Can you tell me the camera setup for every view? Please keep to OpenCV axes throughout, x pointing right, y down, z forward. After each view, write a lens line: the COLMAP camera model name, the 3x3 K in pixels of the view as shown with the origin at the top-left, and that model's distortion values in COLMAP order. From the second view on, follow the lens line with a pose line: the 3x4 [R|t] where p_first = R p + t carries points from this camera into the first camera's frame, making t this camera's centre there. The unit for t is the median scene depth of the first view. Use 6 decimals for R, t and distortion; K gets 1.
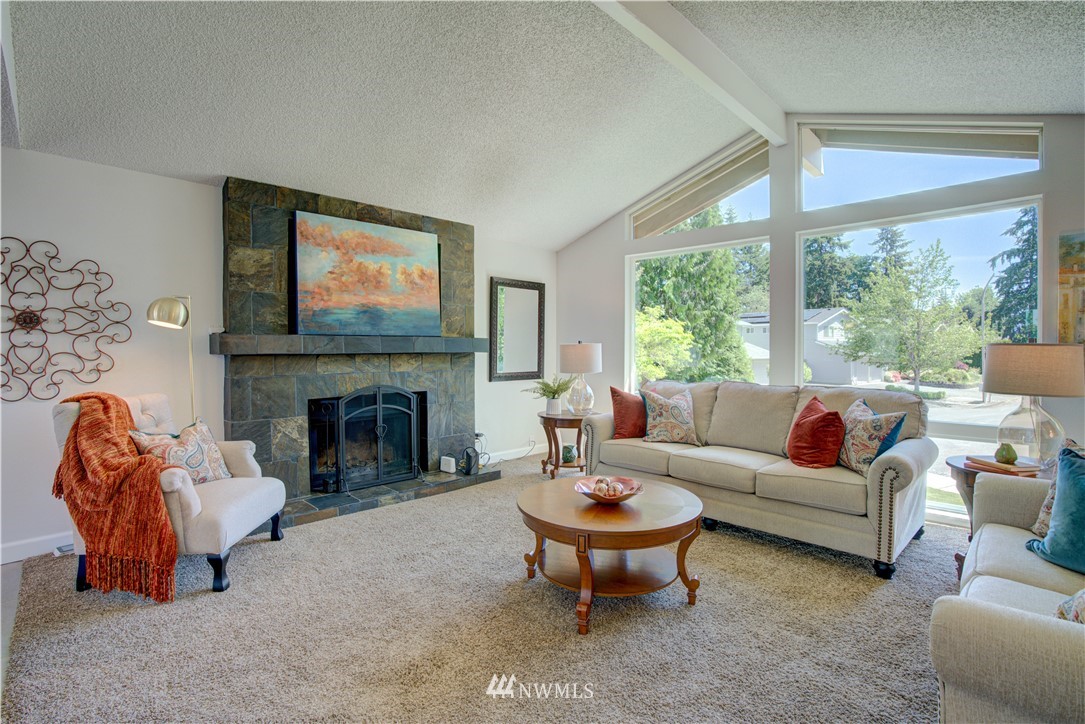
lens RADIAL K [[499.6, 0, 542.1], [0, 499.6, 347.9], [0, 0, 1]] dist [-0.066845, 0.023060]
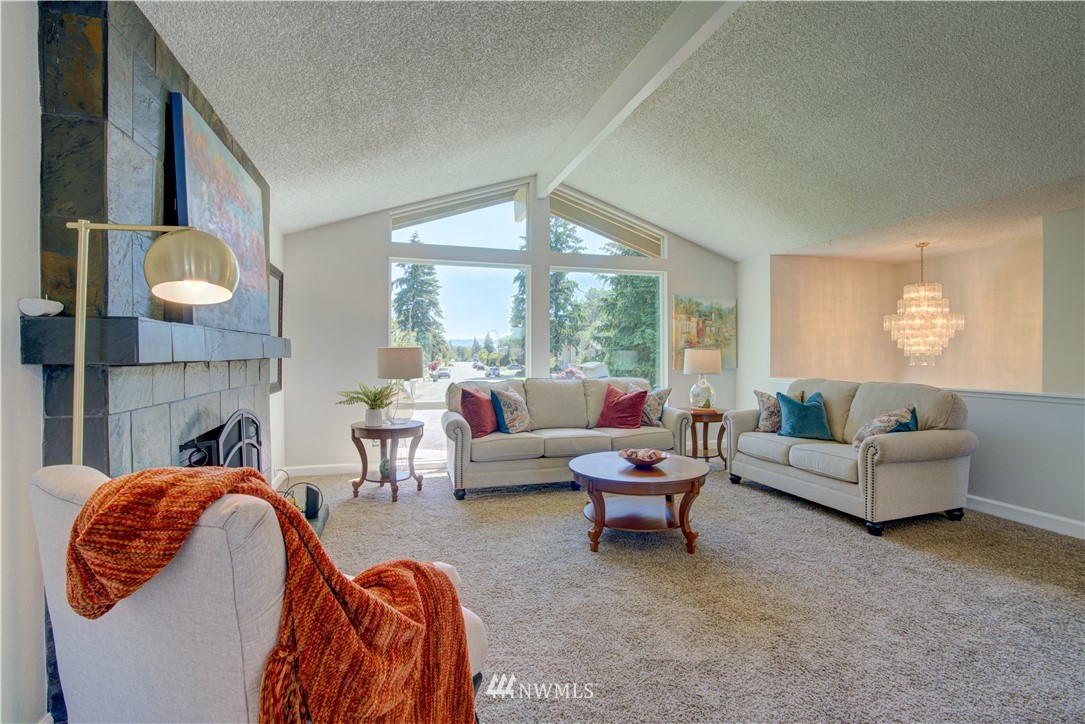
lens RADIAL K [[499.6, 0, 542.1], [0, 499.6, 347.9], [0, 0, 1]] dist [-0.066845, 0.023060]
pose [[0.470754, 0.008224, 0.882226, -0.603547], [0.001646, 0.999947, -0.010200, 0.002970], [-0.882263, 0.006254, 0.470716, 0.312778]]
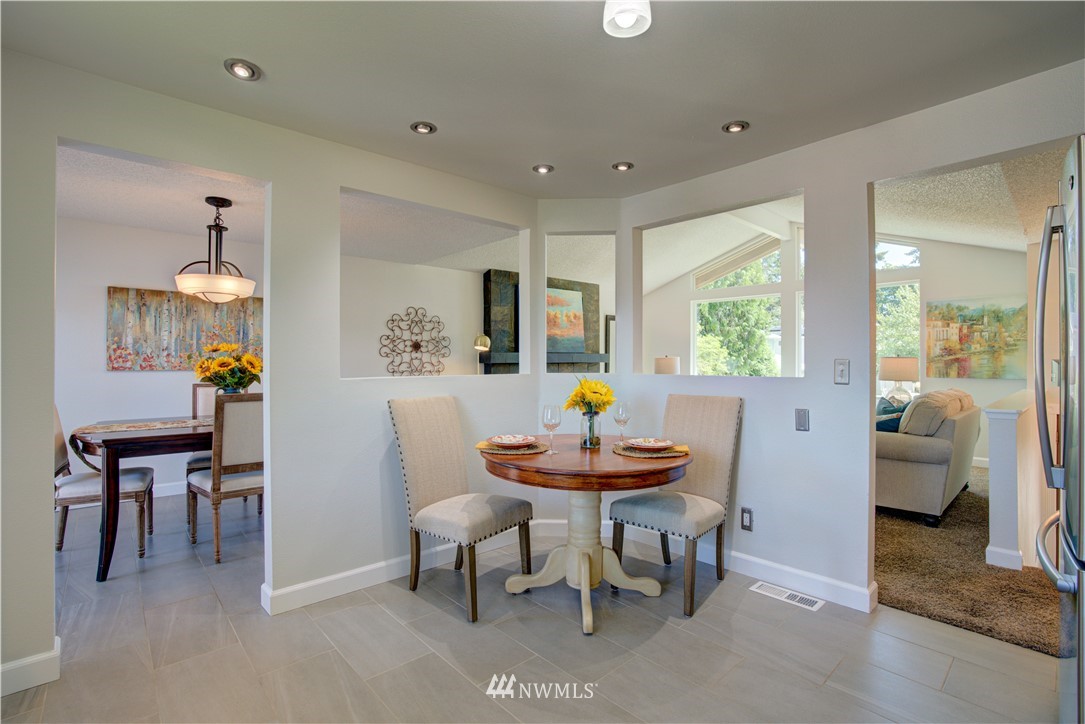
lens RADIAL K [[499.6, 0, 542.1], [0, 499.6, 347.9], [0, 0, 1]] dist [-0.066845, 0.023060]
pose [[0.998424, -0.002054, -0.056083, -0.238918], [0.000603, 0.999665, -0.025874, 0.002757], [0.056117, 0.025799, 0.998091, -0.646229]]
